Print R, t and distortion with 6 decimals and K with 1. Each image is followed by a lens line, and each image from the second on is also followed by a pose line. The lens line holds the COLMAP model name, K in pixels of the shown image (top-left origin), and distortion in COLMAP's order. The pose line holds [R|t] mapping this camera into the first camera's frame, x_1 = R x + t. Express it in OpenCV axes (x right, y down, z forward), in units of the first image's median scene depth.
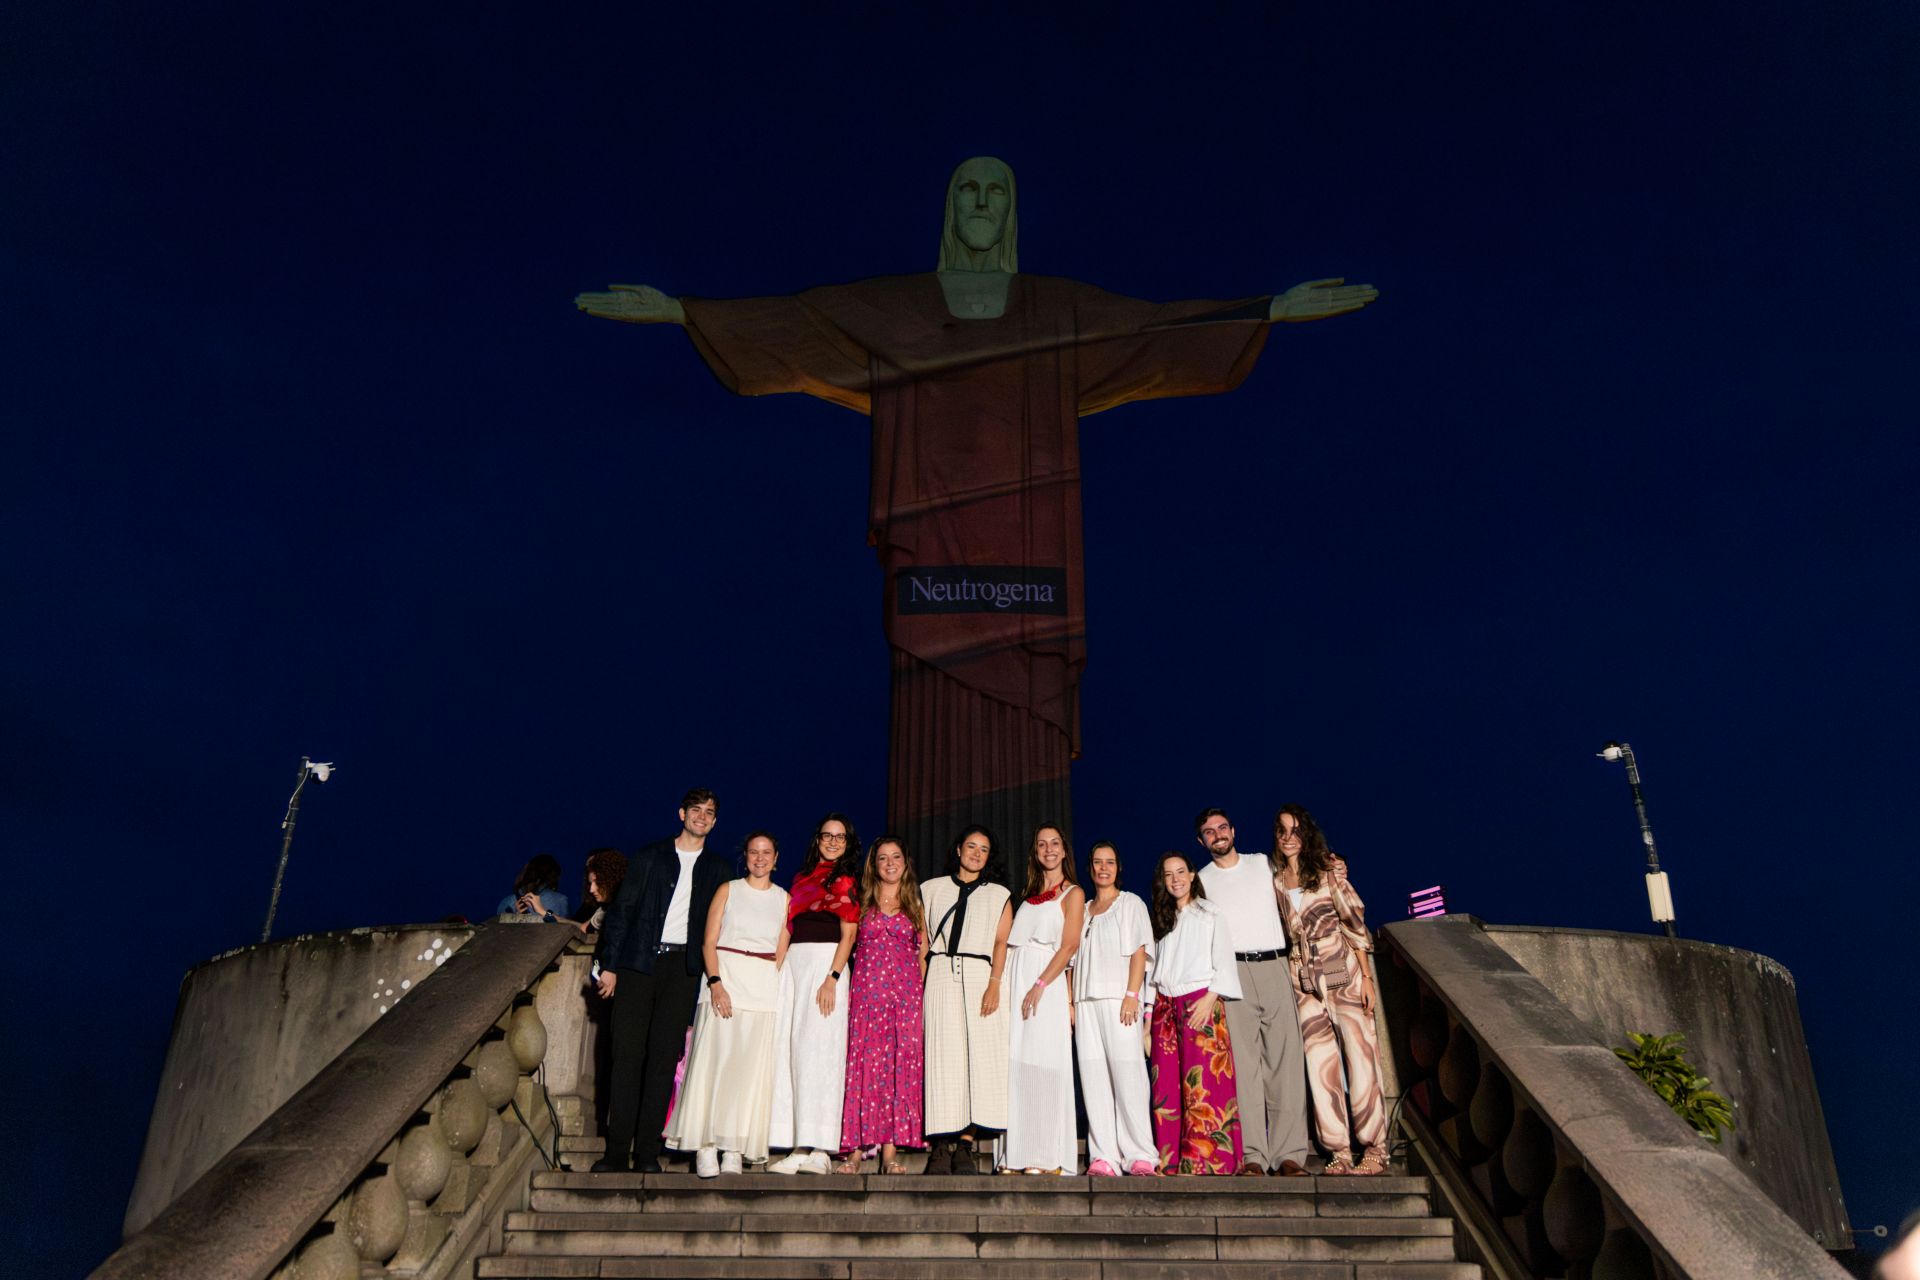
lens RADIAL K [[1495.5, 0, 960.0], [0, 1495.5, 640.0], [0, 0, 1]] dist [-0.018138, -0.004302]
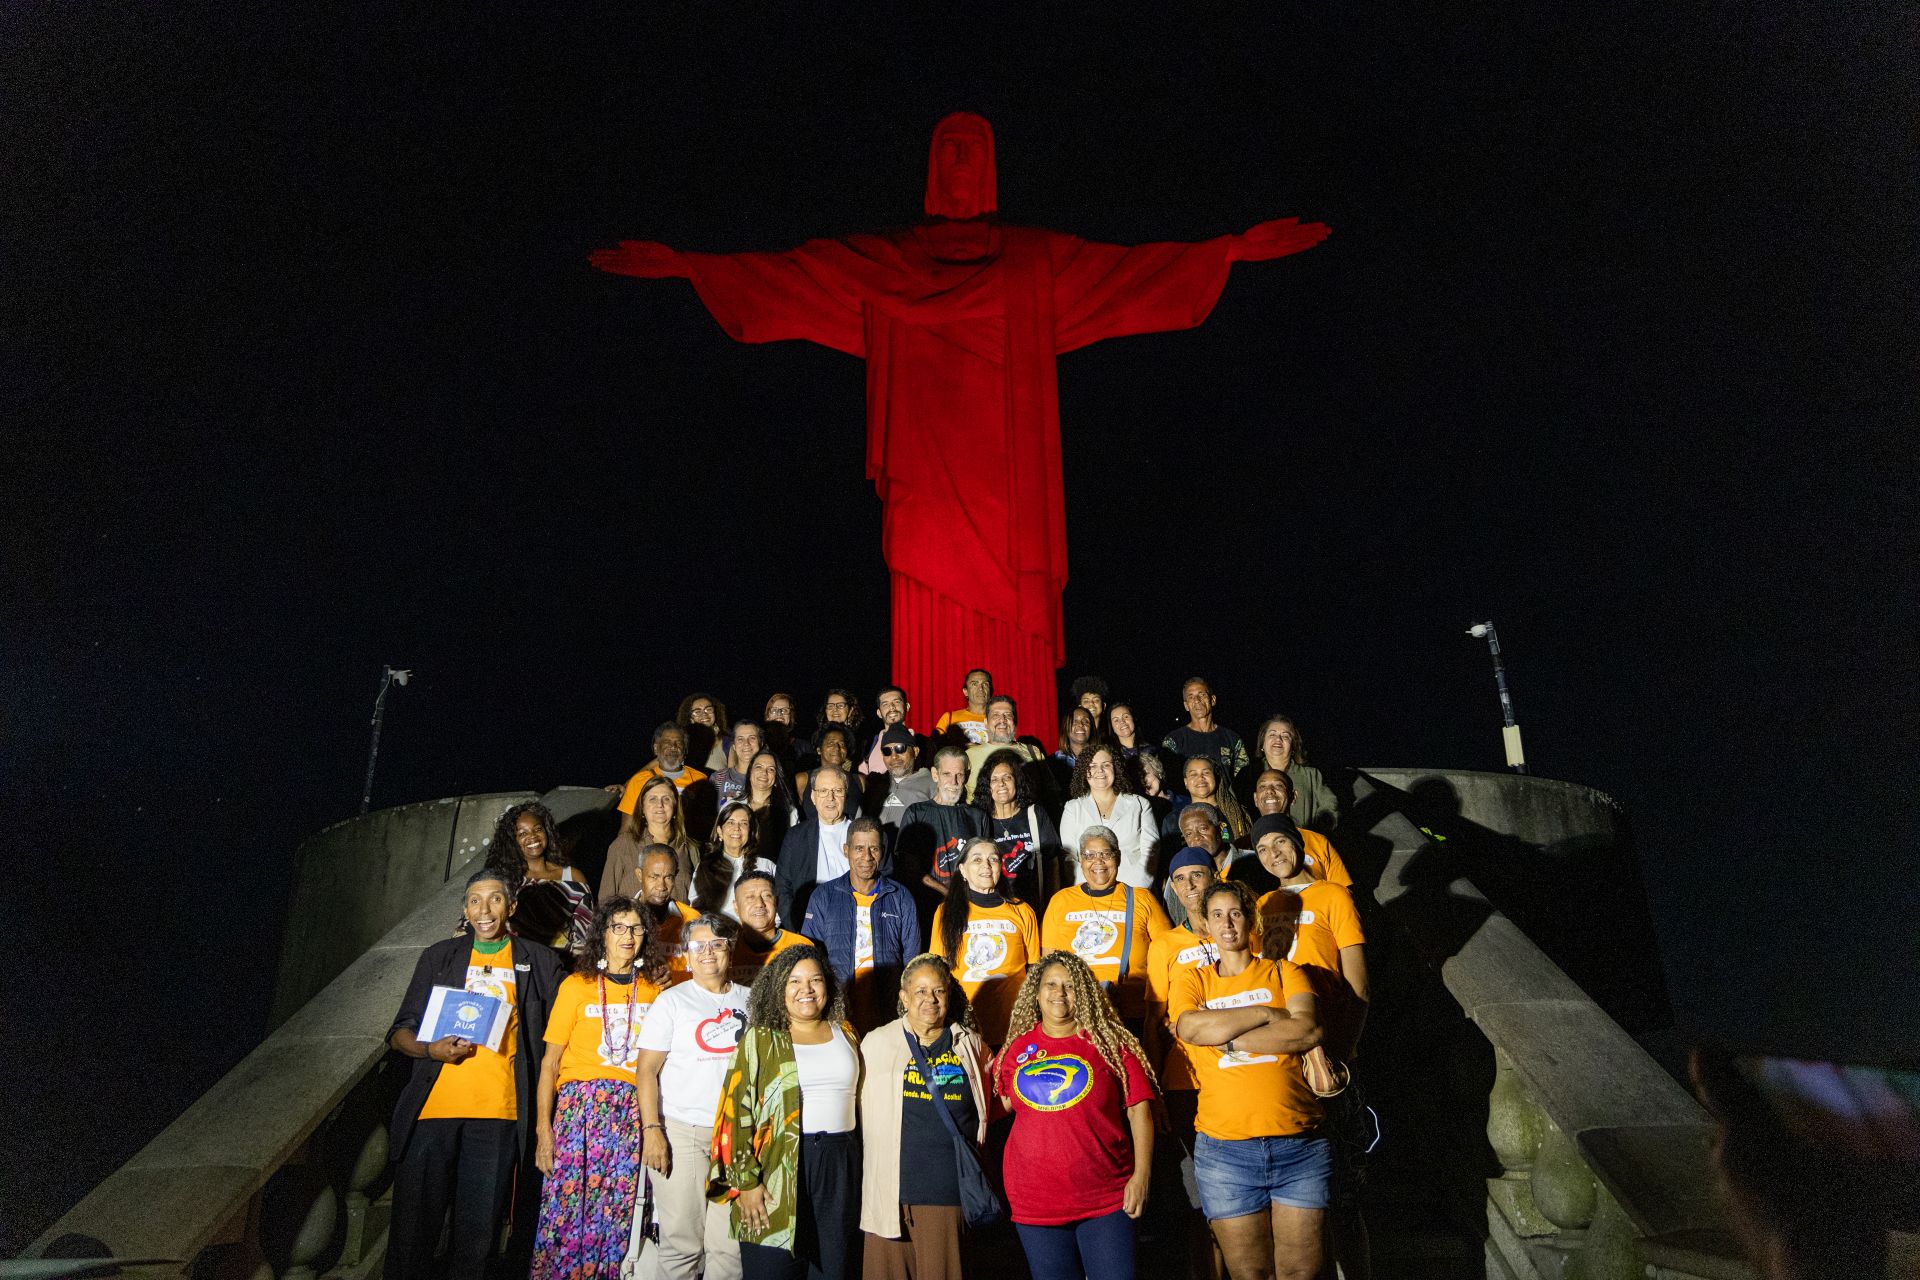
lens RADIAL K [[1372.2, 0, 960.0], [0, 1372.2, 640.0], [0, 0, 1]] dist [0.004211, -0.001020]
pose [[0.999601, -0.028222, 0.001173, 0.021723], [0.028114, 0.998076, 0.055267, 0.012850], [-0.002731, -0.055212, 0.998471, -0.118846]]
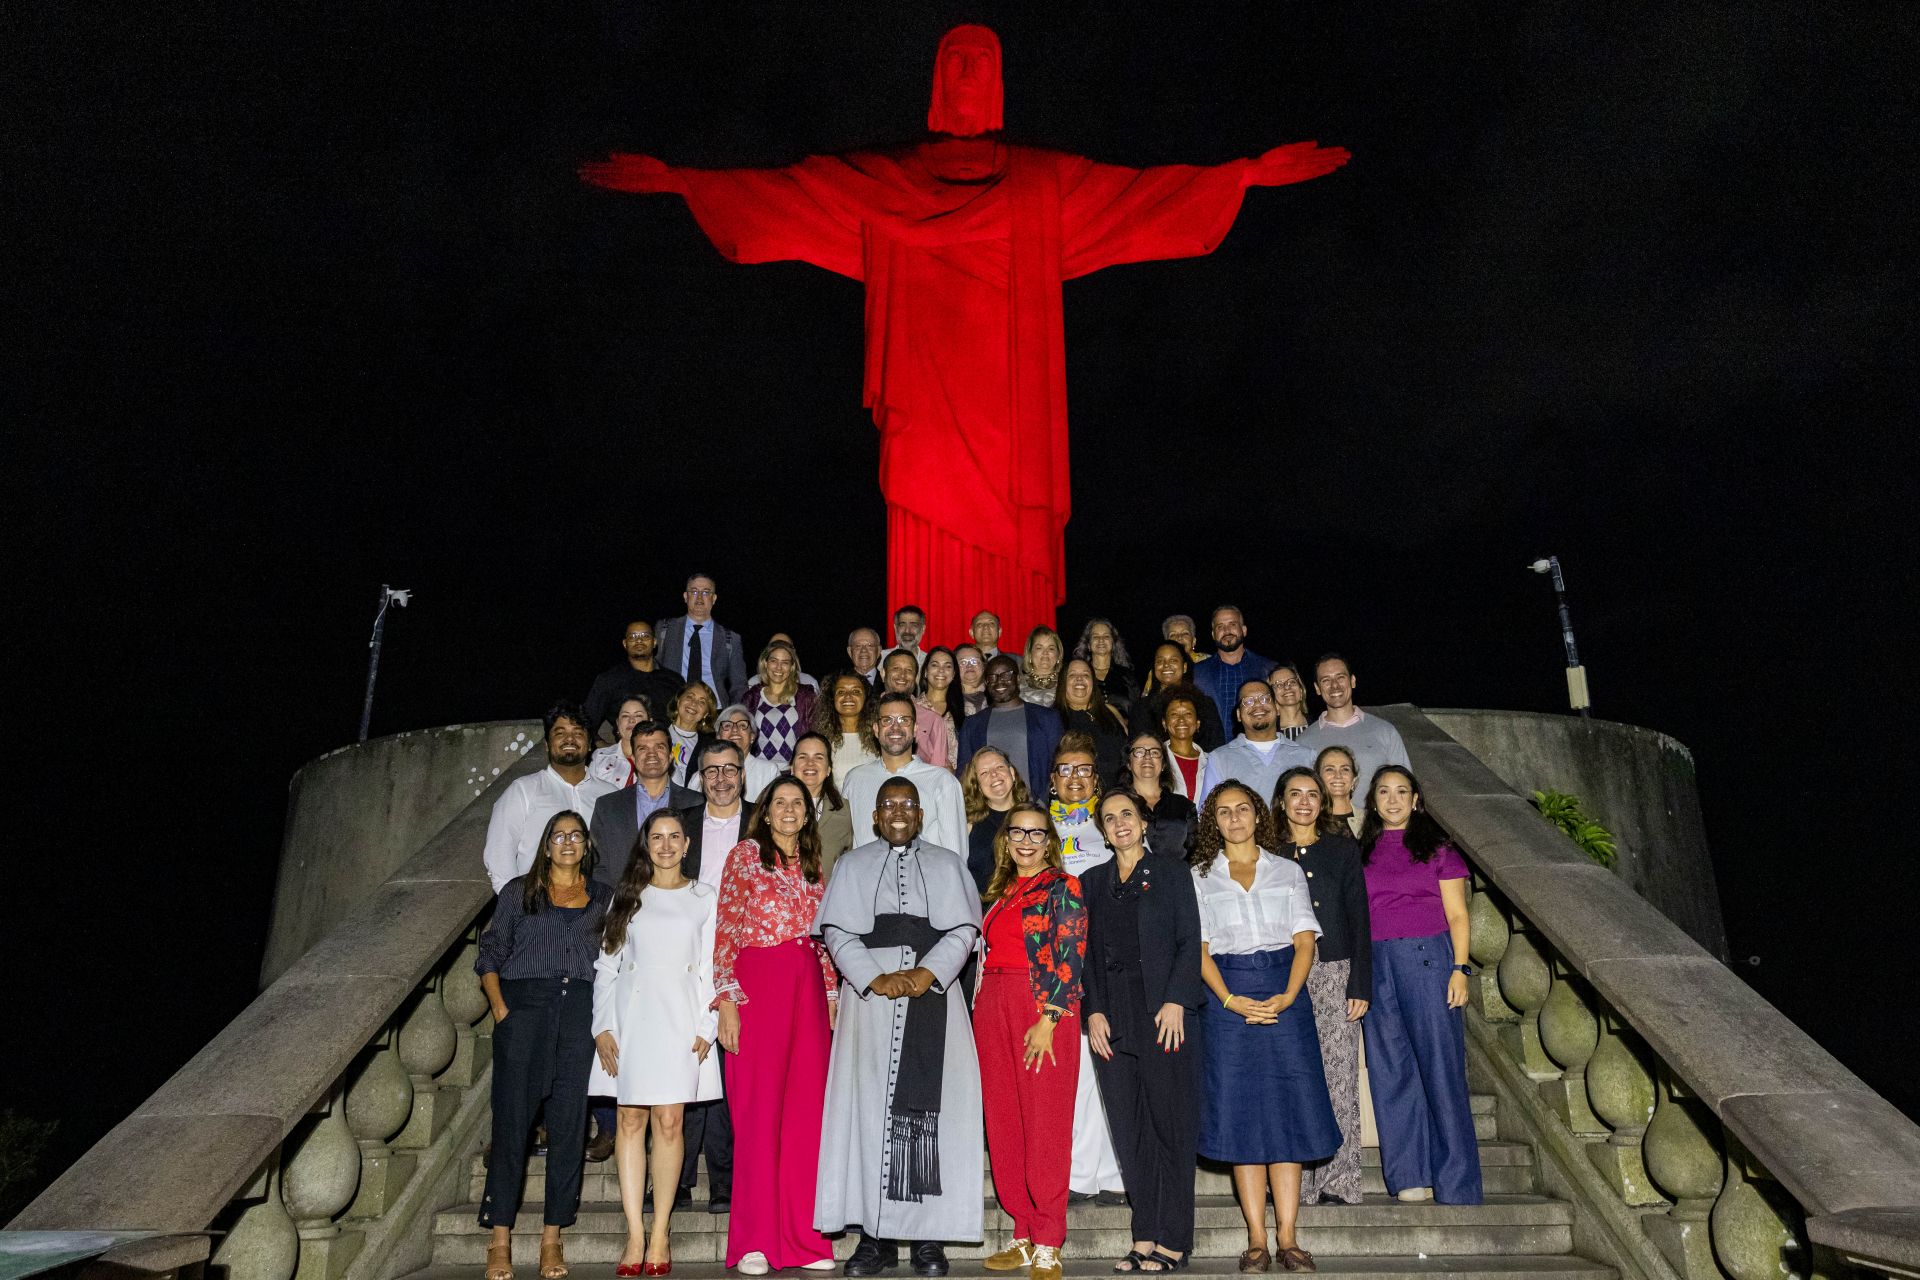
lens RADIAL K [[1405.1, 0, 960.0], [0, 1405.1, 640.0], [0, 0, 1]] dist [0.000336, 0.002363]
pose [[0.999902, -0.012715, 0.005857, -0.014472], [0.012066, 0.994916, 0.099983, 0.023044], [-0.007099, -0.099903, 0.994972, -0.079573]]
